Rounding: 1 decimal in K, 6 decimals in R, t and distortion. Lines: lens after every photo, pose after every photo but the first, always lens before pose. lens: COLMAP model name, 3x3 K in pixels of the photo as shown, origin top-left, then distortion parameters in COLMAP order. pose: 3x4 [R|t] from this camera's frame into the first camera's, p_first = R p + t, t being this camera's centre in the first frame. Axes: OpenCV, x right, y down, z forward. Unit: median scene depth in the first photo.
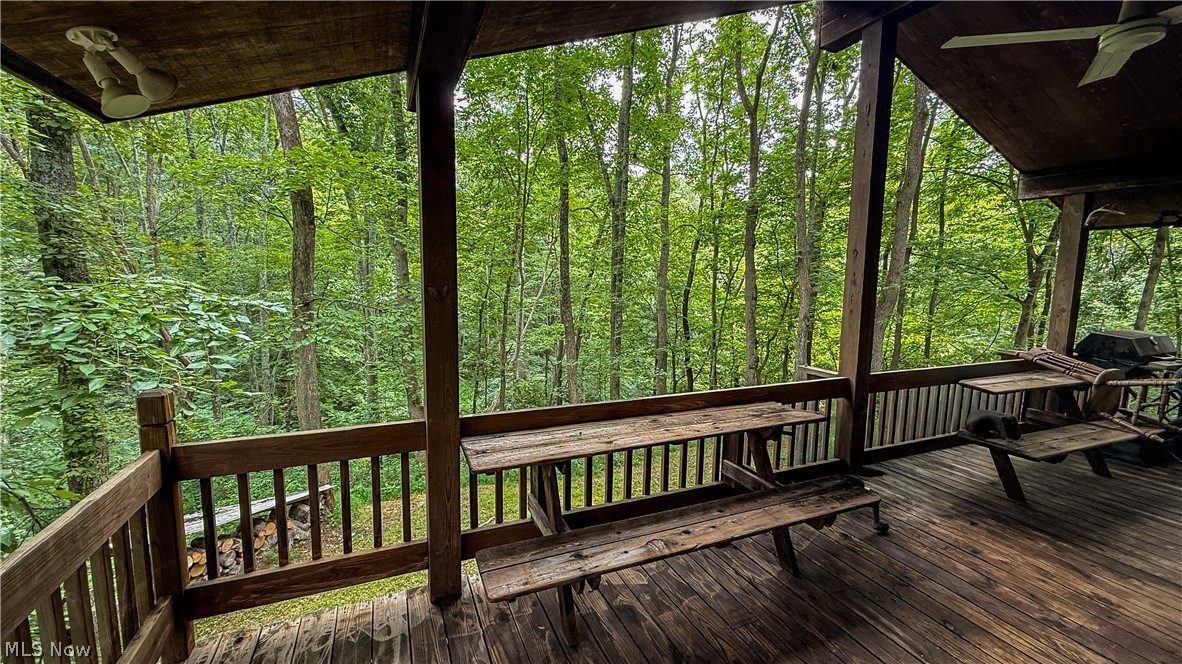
lens RADIAL K [[473.1, 0, 589.8], [0, 473.1, 330.4], [0, 0, 1]] dist [0.002244, 0.000546]
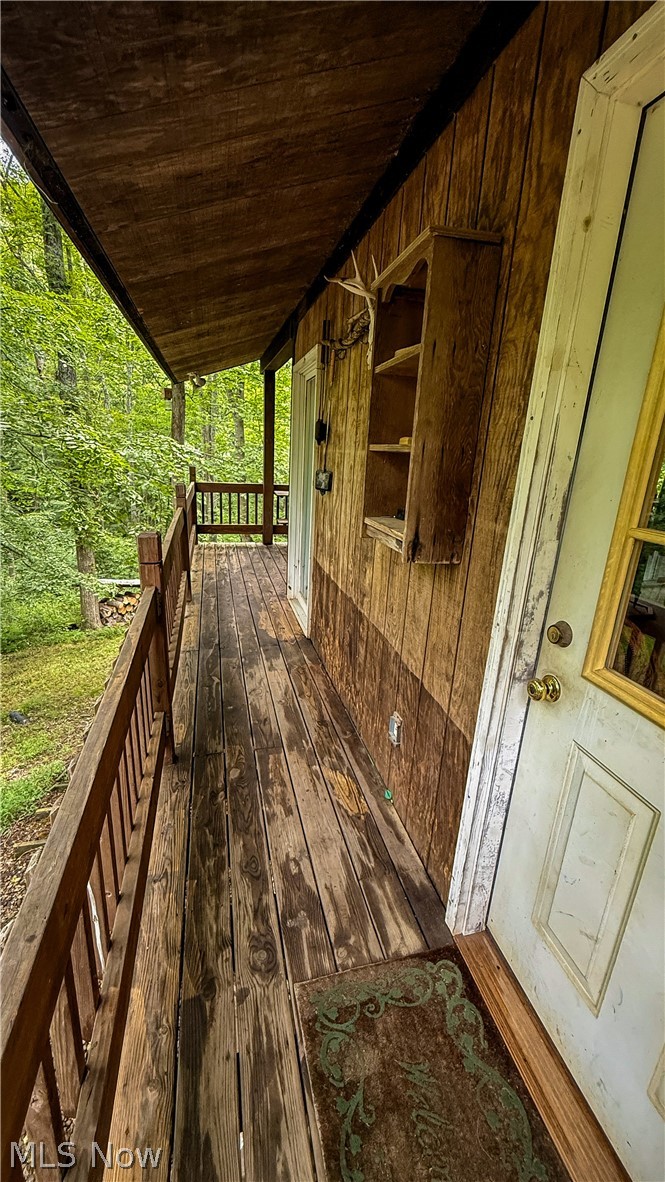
lens RADIAL K [[473.1, 0, 333.8], [0, 473.1, 593.4], [0, 0, 1]] dist [0.002244, 0.000546]
pose [[0.984910, 0.085078, -0.150714, 0.133651], [-0.055884, 0.980519, 0.188306, 0.060288], [0.163798, -0.177042, 0.970477, -0.432244]]
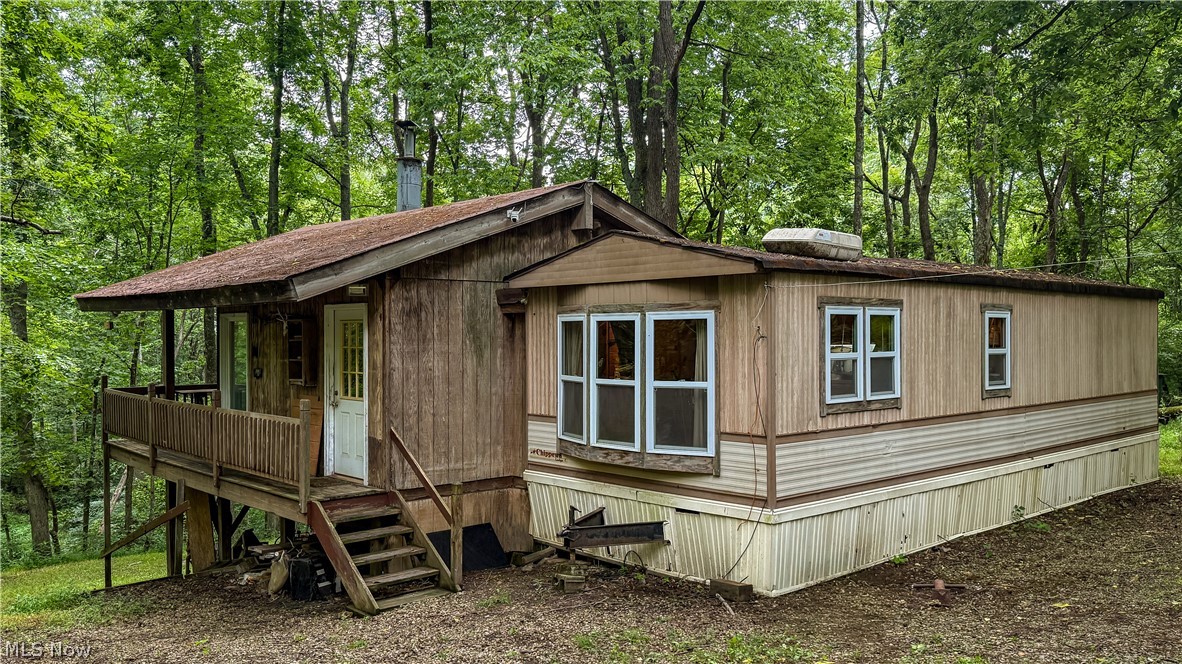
lens RADIAL K [[951.4, 0, 594.3], [0, 951.4, 337.9], [0, 0, 1]] dist [0.014149, -0.003893]
pose [[0.949729, -0.015991, 0.312664, 0.107252], [0.046491, 0.994825, -0.090338, 0.136441], [-0.309602, 0.100333, 0.945558, -1.477459]]
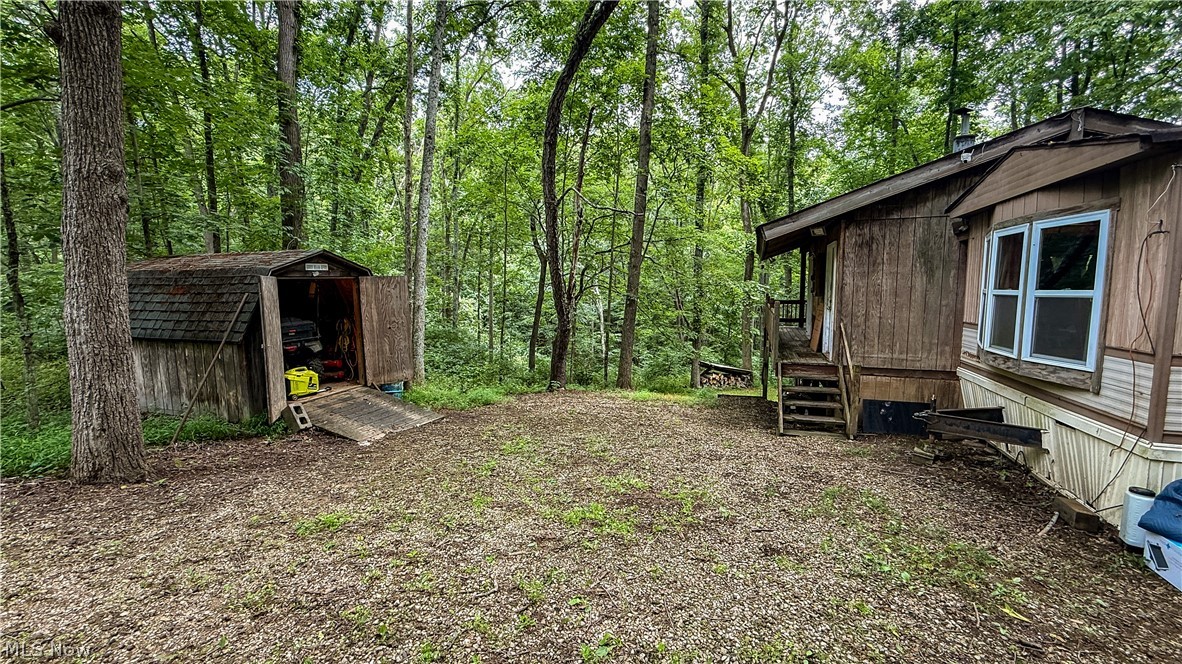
lens RADIAL K [[473.1, 0, 588.2], [0, 473.1, 329.6], [0, 0, 1]] dist [0.002244, 0.000546]
pose [[0.724776, 0.049306, -0.687218, 0.448799], [-0.060623, 0.998131, 0.007677, 0.158302], [0.686312, 0.036097, 0.726411, -1.257165]]
